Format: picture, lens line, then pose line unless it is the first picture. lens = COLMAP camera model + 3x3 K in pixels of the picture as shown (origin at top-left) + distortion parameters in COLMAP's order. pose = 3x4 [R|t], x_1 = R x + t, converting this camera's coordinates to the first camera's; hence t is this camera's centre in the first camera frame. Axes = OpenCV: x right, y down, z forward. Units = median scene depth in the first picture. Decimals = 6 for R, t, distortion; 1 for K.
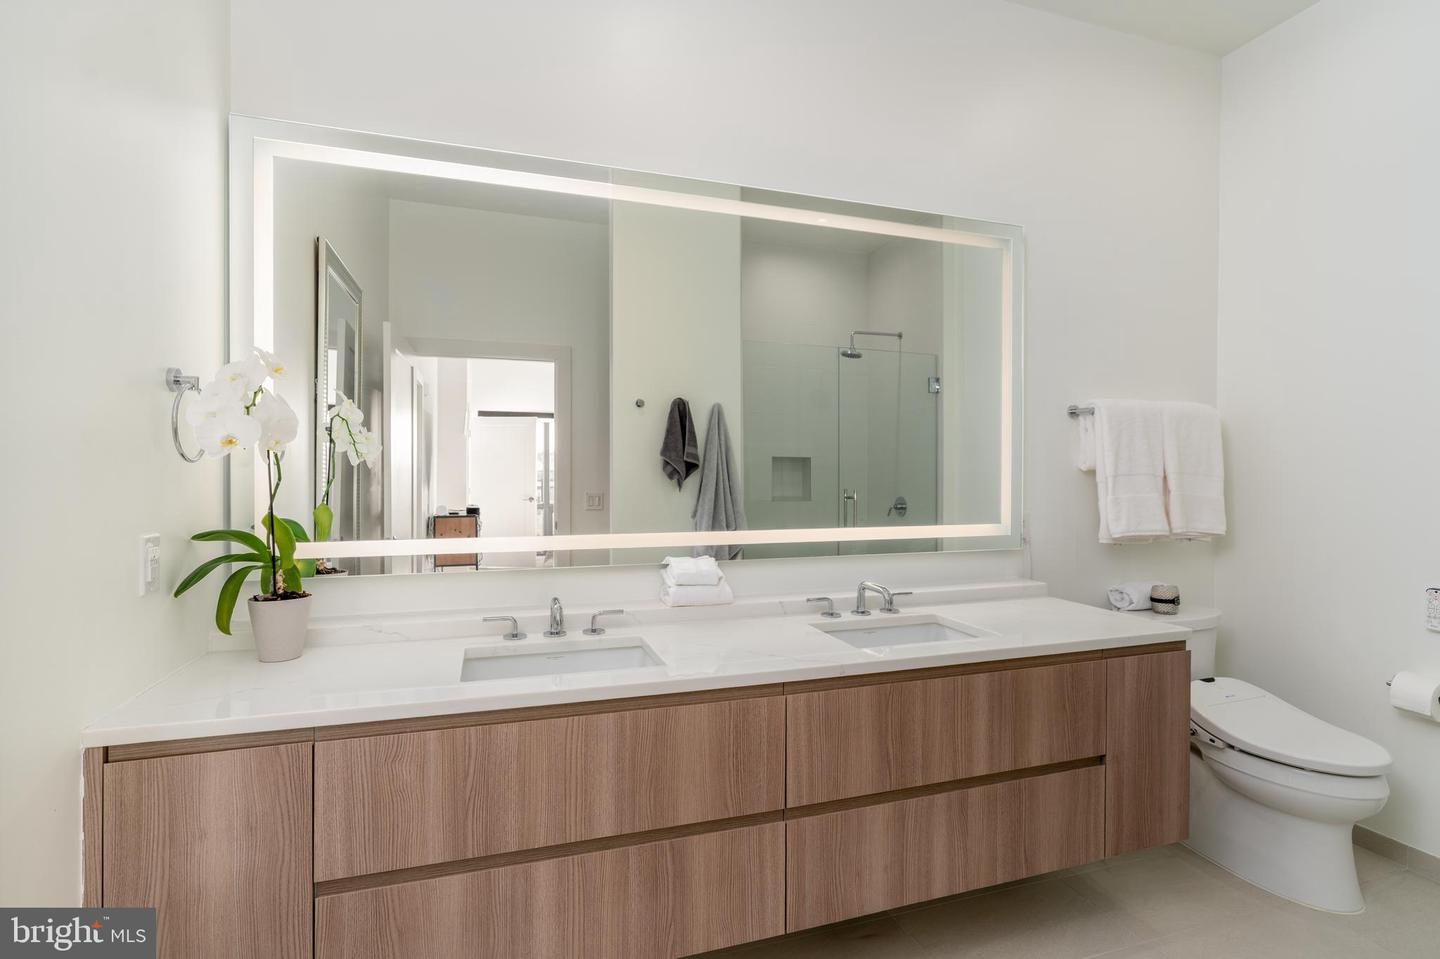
lens RADIAL K [[660.7, 0, 715.1], [0, 660.7, 478.9], [0, 0, 1]] dist [-0.002387, -0.000518]
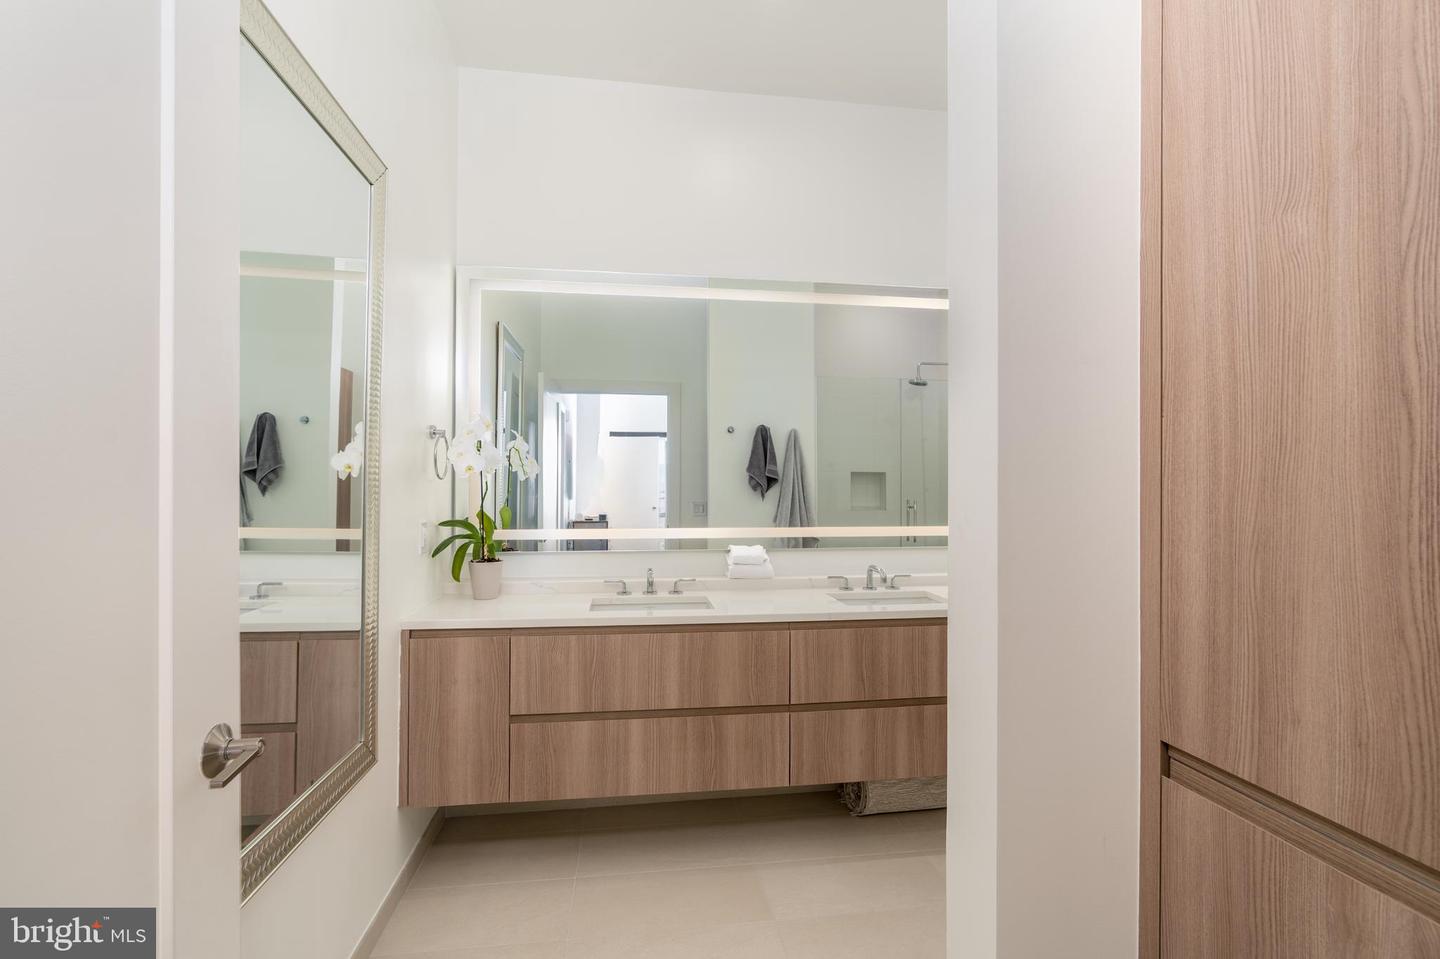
lens RADIAL K [[660.7, 0, 728.7], [0, 660.7, 479.1], [0, 0, 1]] dist [-0.002387, -0.000518]
pose [[0.985504, -0.000548, -0.169653, 0.201231], [-0.002621, 0.999826, -0.018457, 0.003160], [0.169633, 0.018634, 0.985331, -0.485097]]
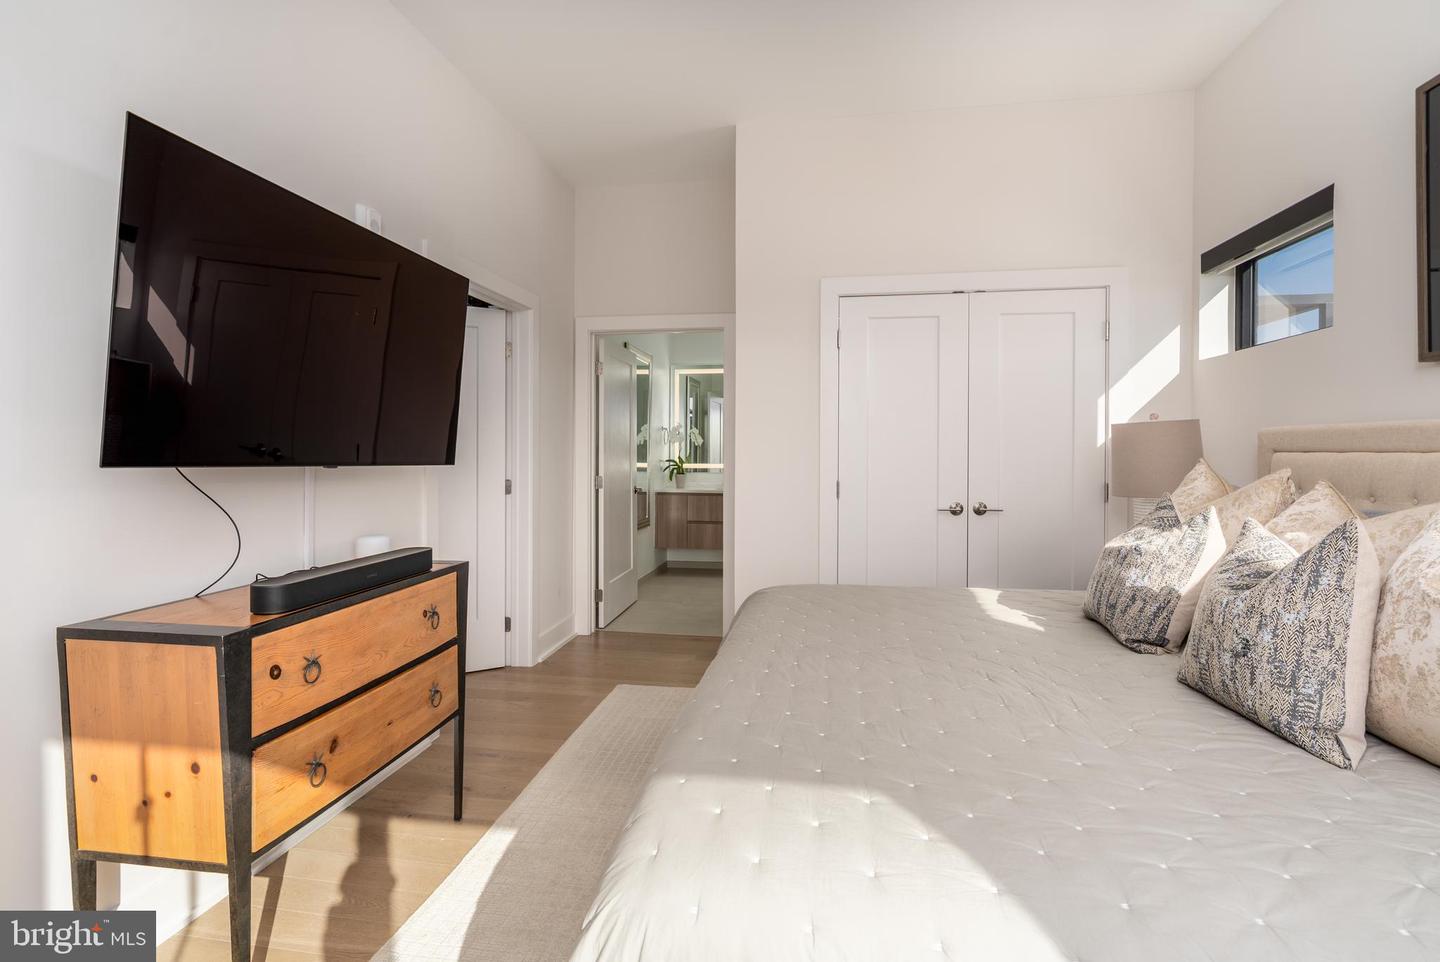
lens RADIAL K [[660.7, 0, 724.5], [0, 660.7, 458.6], [0, 0, 1]] dist [-0.002387, -0.000518]
pose [[0.888179, 0.003199, -0.459486, 1.586787], [-0.000805, 0.999985, 0.005406, 0.042292], [0.459496, -0.004432, 0.888169, -2.709552]]
